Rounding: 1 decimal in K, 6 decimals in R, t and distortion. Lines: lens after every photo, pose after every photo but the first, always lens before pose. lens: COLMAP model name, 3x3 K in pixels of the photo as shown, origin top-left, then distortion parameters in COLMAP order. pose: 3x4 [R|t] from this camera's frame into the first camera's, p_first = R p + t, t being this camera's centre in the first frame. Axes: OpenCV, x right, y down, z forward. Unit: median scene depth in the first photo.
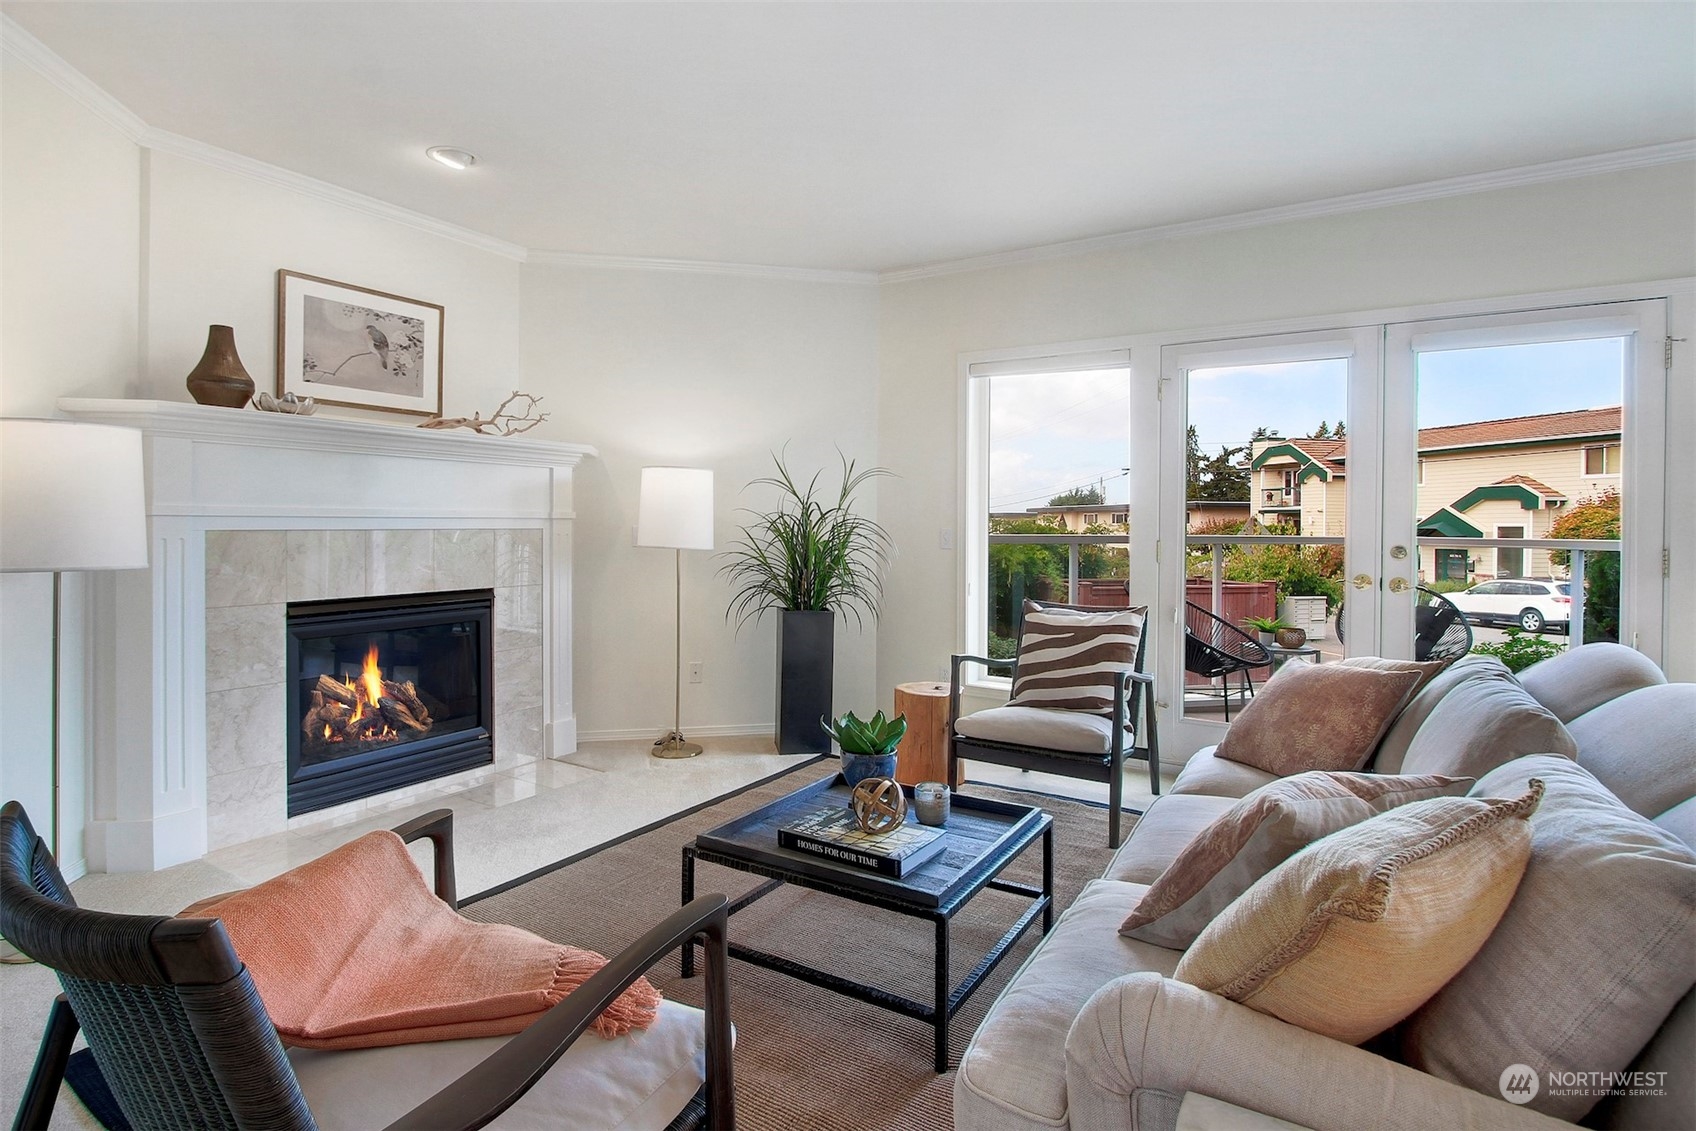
lens RADIAL K [[858.8, 0, 847.8], [0, 858.8, 527.0], [0, 0, 1]] dist [-0.003407, -0.000631]
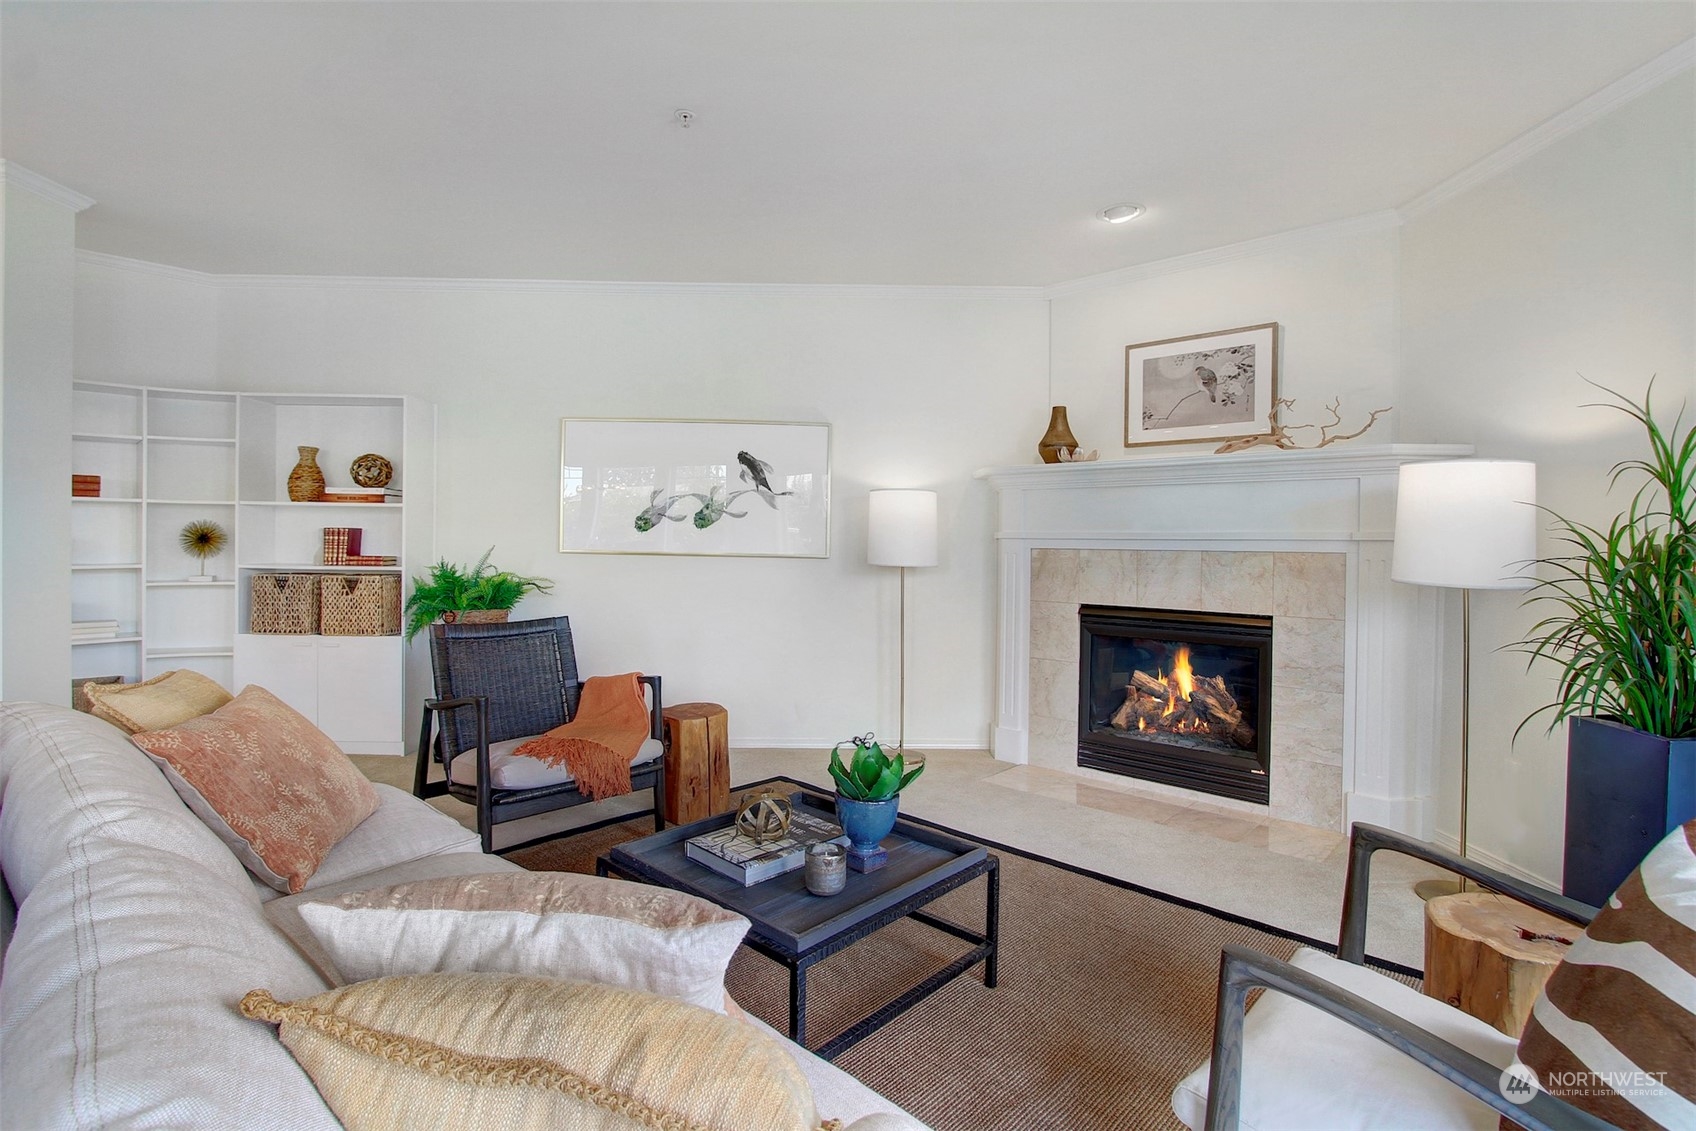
lens RADIAL K [[827.7, 0, 843.5], [0, 827.7, 555.9], [0, 0, 1]] dist [-0.000357, -0.000738]
pose [[-0.186006, 0.011394, -0.982482, 0.545257], [-0.016528, 0.999755, 0.014723, 0.000557], [0.982410, 0.018977, -0.185773, 0.707425]]
